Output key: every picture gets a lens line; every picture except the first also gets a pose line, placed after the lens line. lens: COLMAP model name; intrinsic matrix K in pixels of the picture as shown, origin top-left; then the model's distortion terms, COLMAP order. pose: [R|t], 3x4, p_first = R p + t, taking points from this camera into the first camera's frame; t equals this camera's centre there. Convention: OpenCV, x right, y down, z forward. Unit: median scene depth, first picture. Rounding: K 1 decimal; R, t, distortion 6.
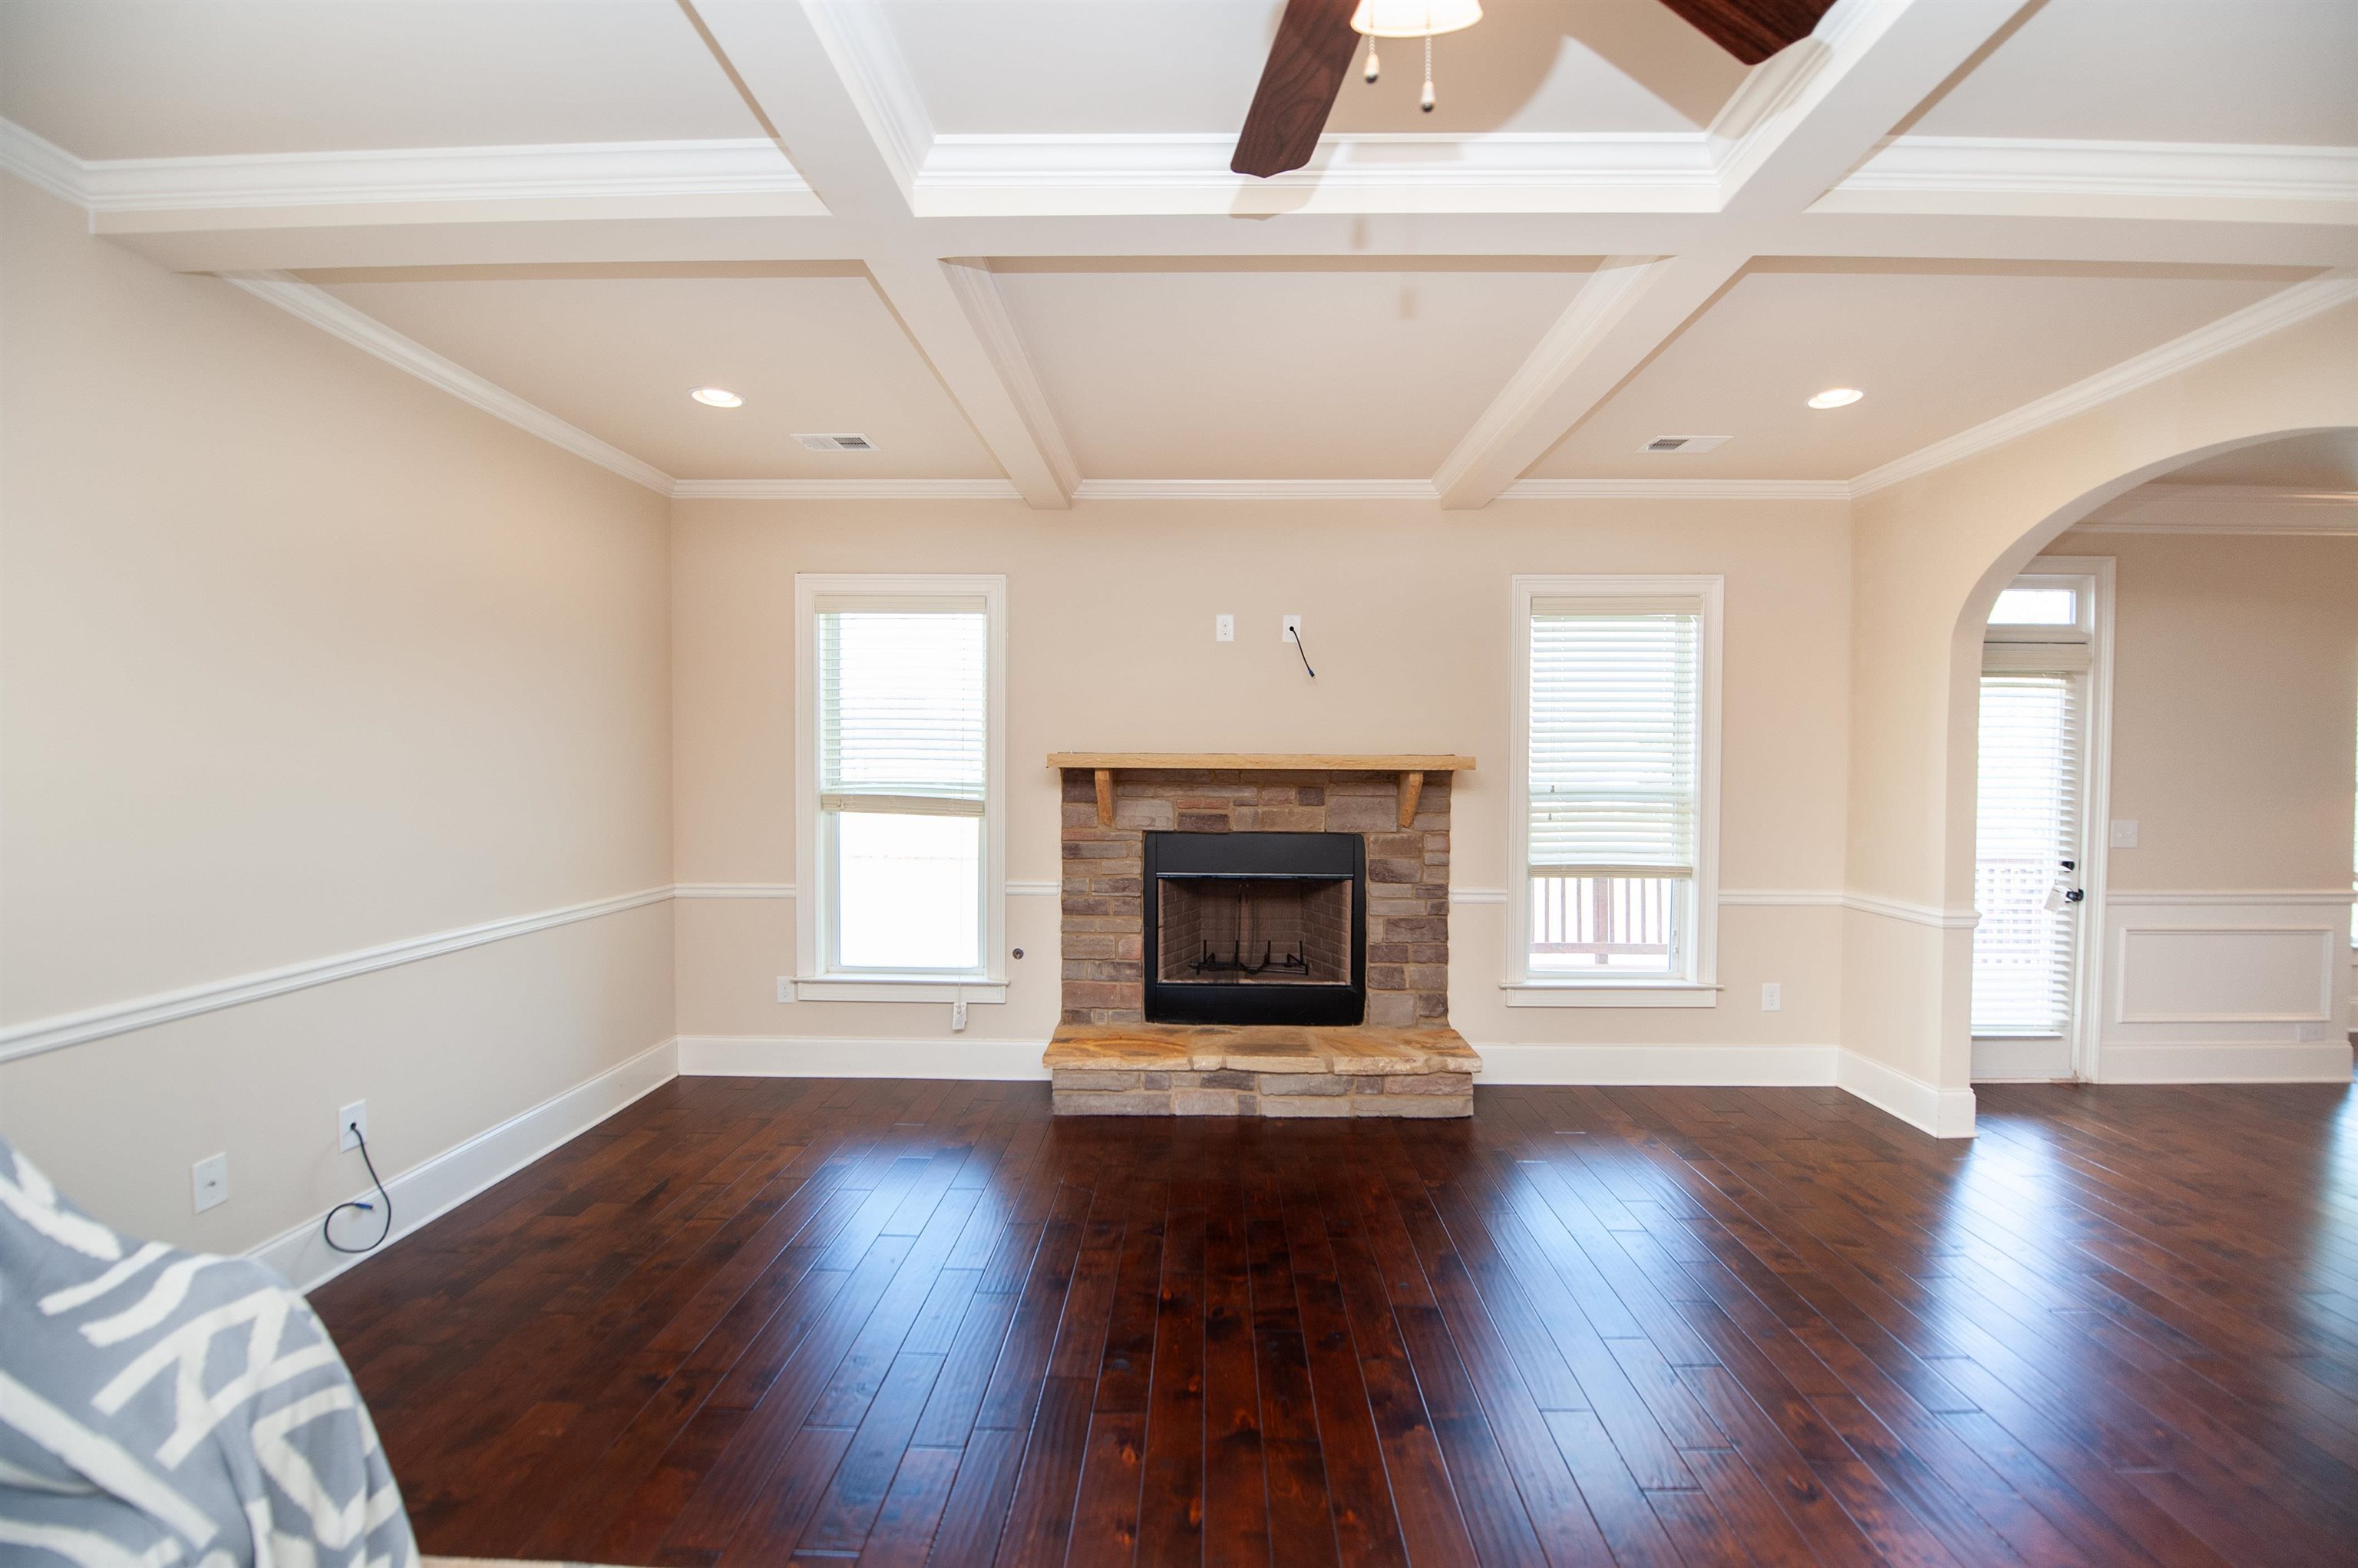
lens RADIAL K [[954.4, 0, 1199.8], [0, 954.4, 788.6], [0, 0, 1]] dist [-0.020405, -0.001629]
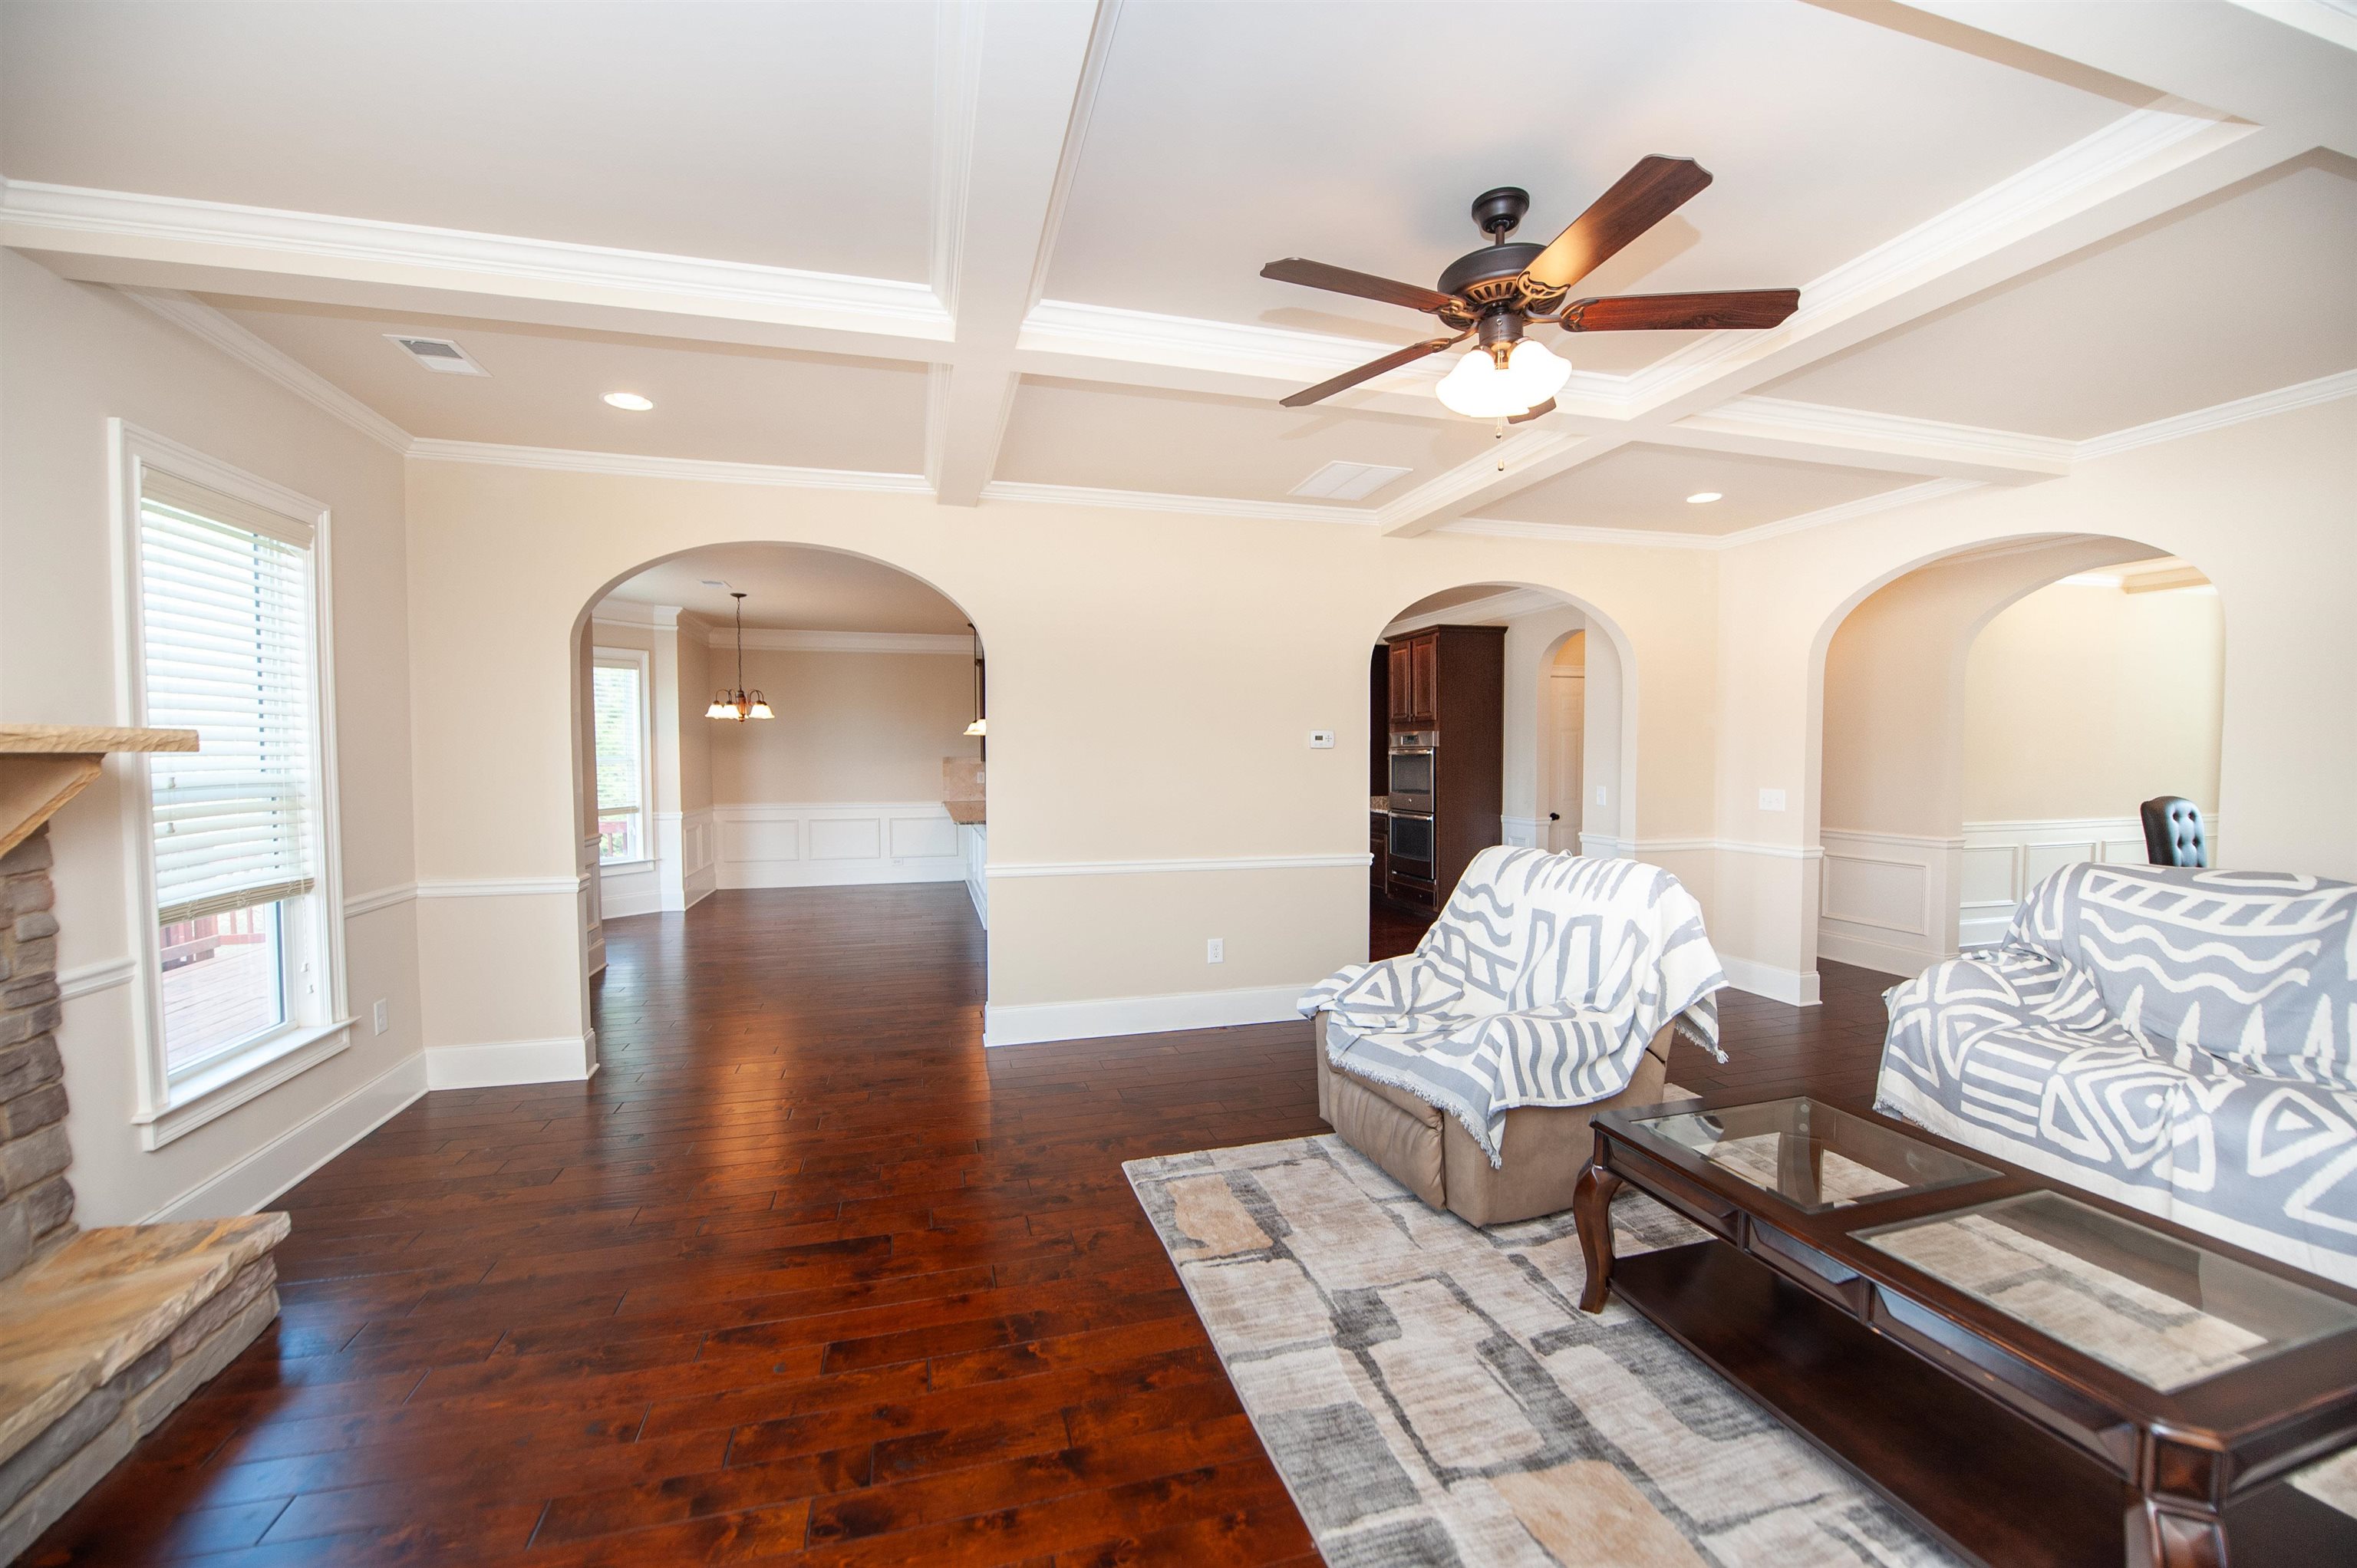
lens RADIAL K [[954.0, 0, 1187.4], [0, 954.0, 788.8], [0, 0, 1]] dist [-0.020405, -0.001629]
pose [[-0.305466, -0.042570, 0.951251, -0.414424], [0.016825, 0.998603, 0.050092, -0.015426], [-0.952054, 0.031306, -0.304323, 0.554416]]
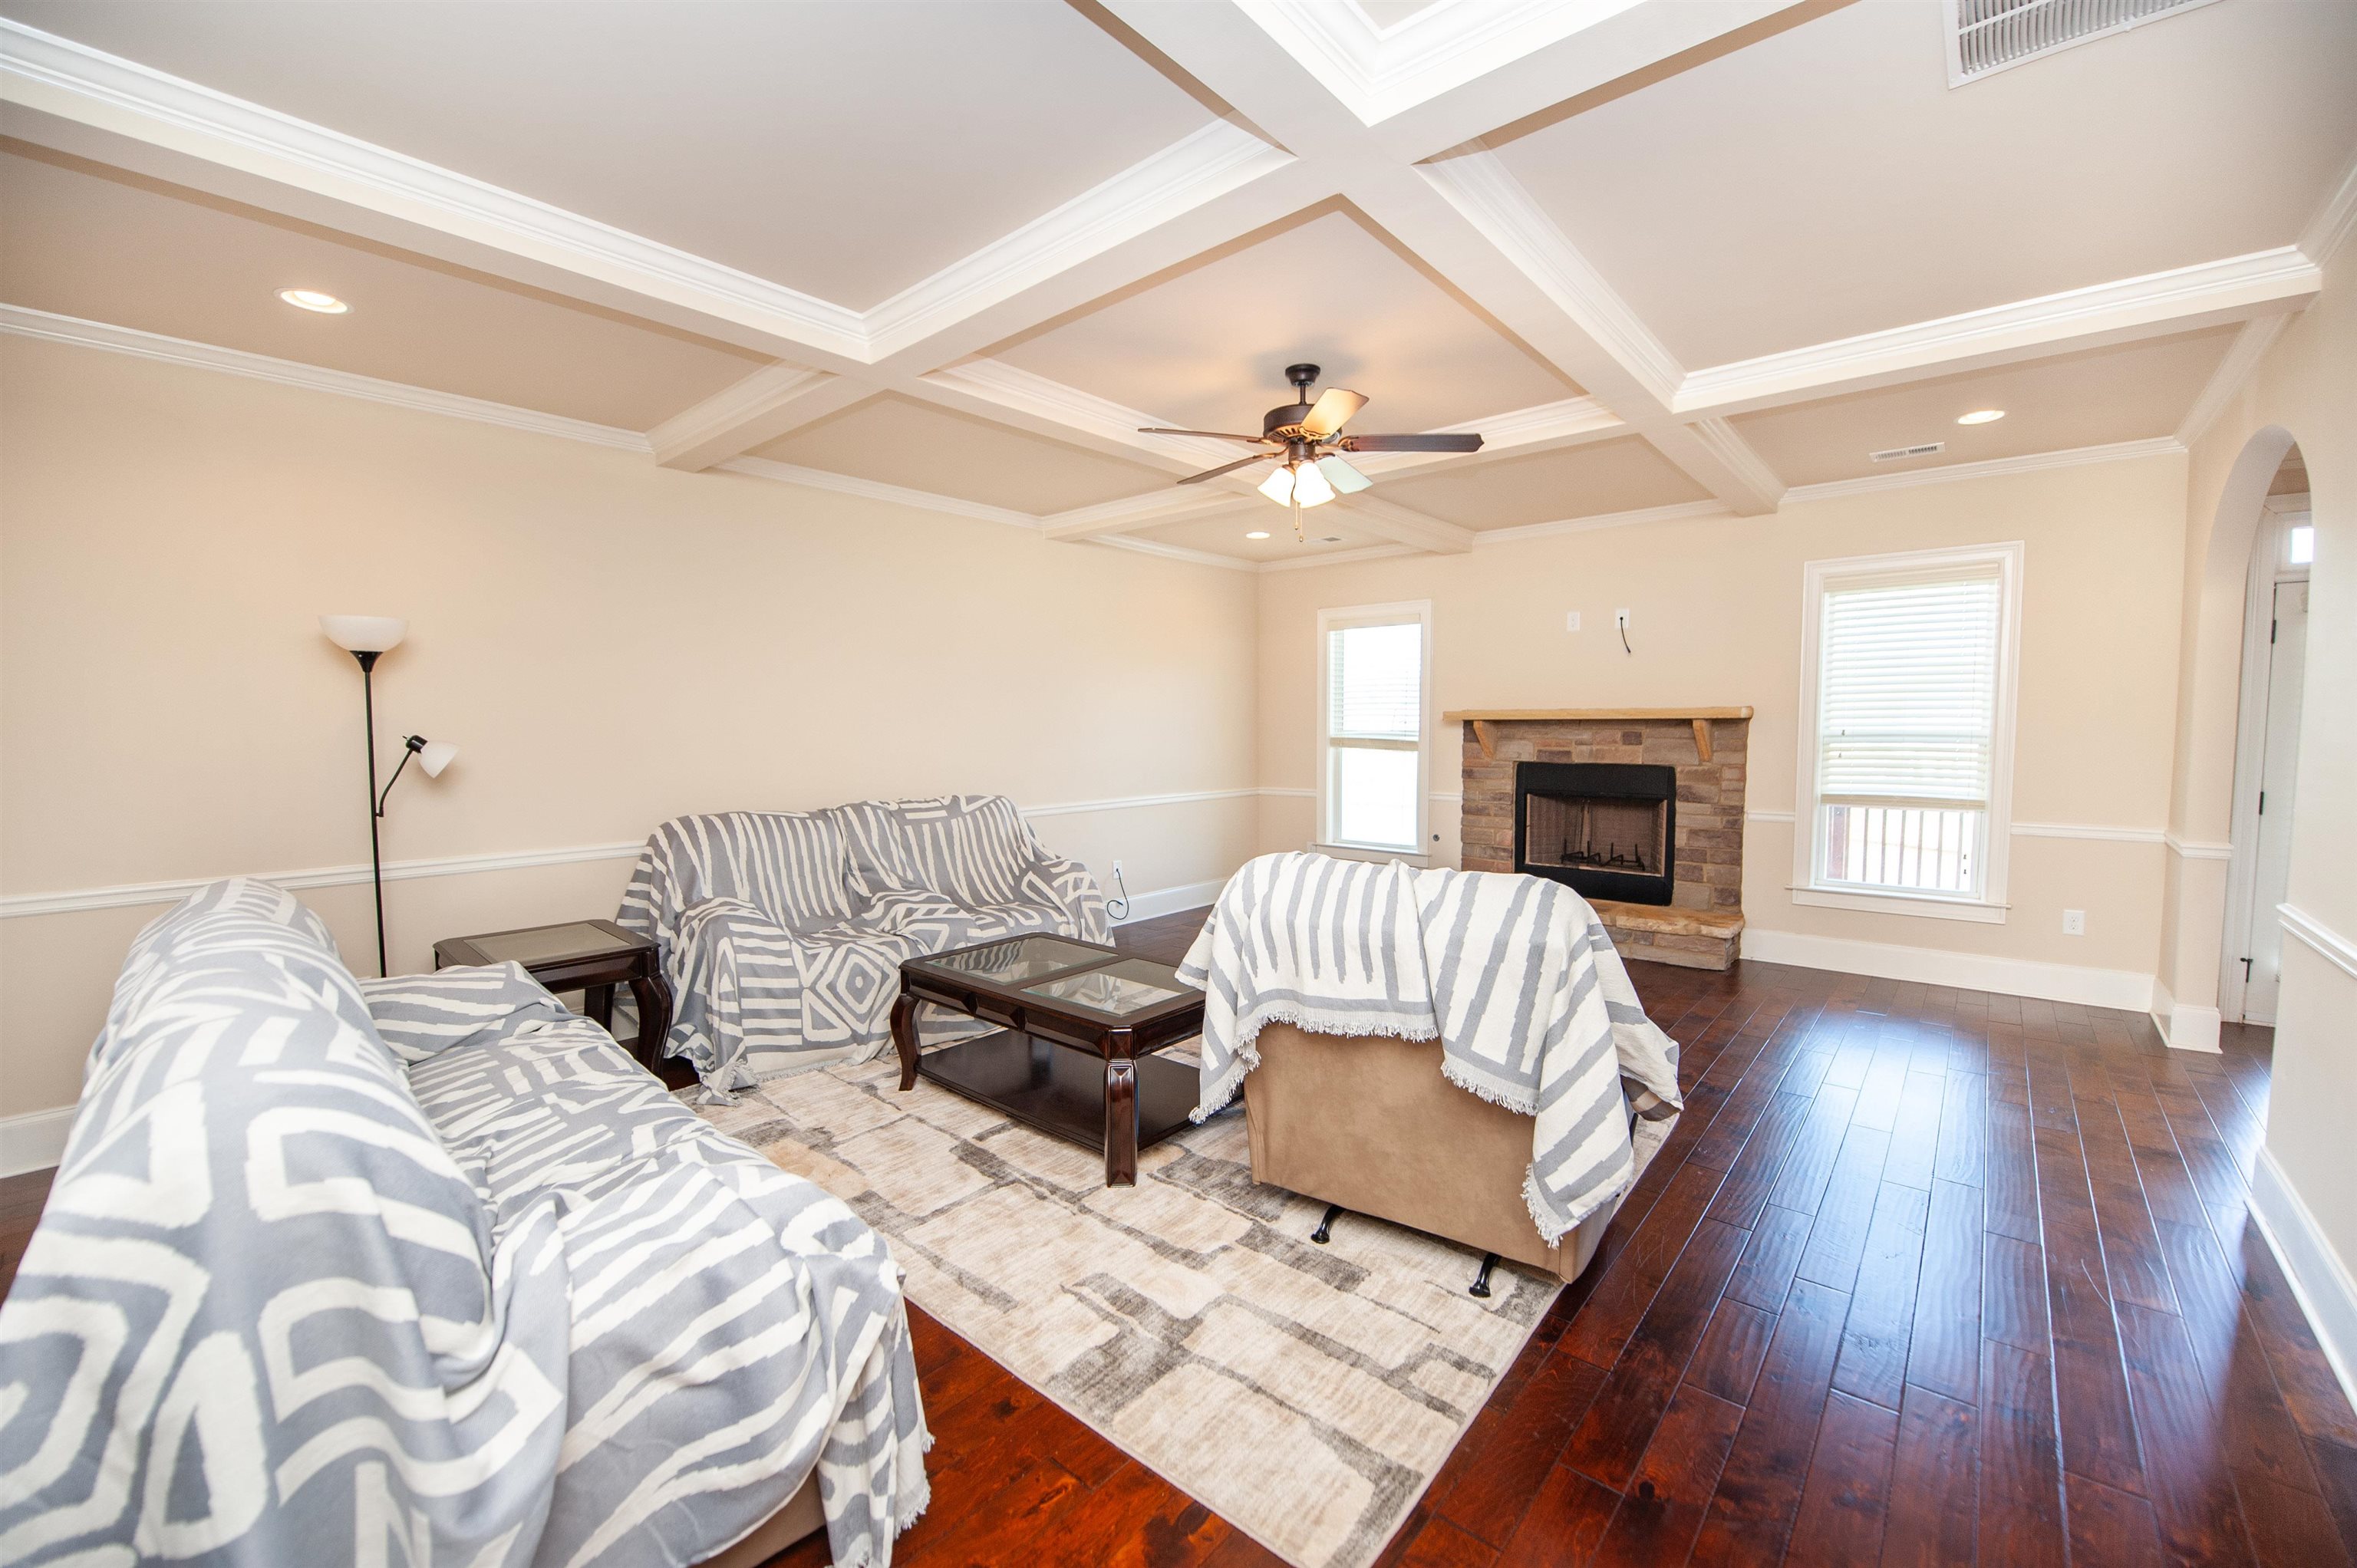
lens RADIAL K [[954.0, 0, 1182.1], [0, 954.0, 790.6], [0, 0, 1]] dist [-0.020405, -0.001629]
pose [[0.763024, 0.034034, -0.645474, 0.512054], [-0.007898, 0.999029, 0.043340, 0.029540], [0.646322, -0.027971, 0.762552, -0.486608]]
